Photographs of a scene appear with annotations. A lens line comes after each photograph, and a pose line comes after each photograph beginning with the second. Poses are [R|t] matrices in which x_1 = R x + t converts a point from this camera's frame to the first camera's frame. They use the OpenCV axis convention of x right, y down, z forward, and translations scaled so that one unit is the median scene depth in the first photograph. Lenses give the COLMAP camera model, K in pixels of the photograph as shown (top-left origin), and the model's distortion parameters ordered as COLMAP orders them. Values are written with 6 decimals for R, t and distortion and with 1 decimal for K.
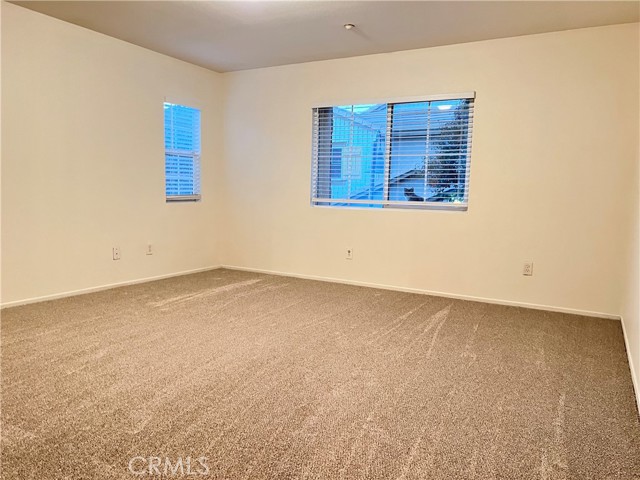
lens RADIAL K [[476.2, 0, 320.0], [0, 476.2, 240.0], [0, 0, 1]] dist [-0.000211, -0.001413]
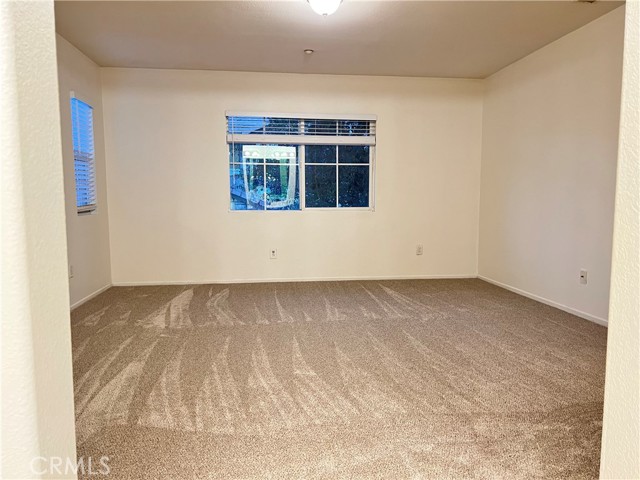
lens RADIAL K [[476.2, 0, 320.0], [0, 476.2, 240.0], [0, 0, 1]] dist [-0.000211, -0.001413]
pose [[0.802359, -0.087327, 0.590418, -0.524775], [0.083825, 0.995921, 0.033388, -0.031603], [-0.590926, 0.022702, 0.806407, 0.068452]]
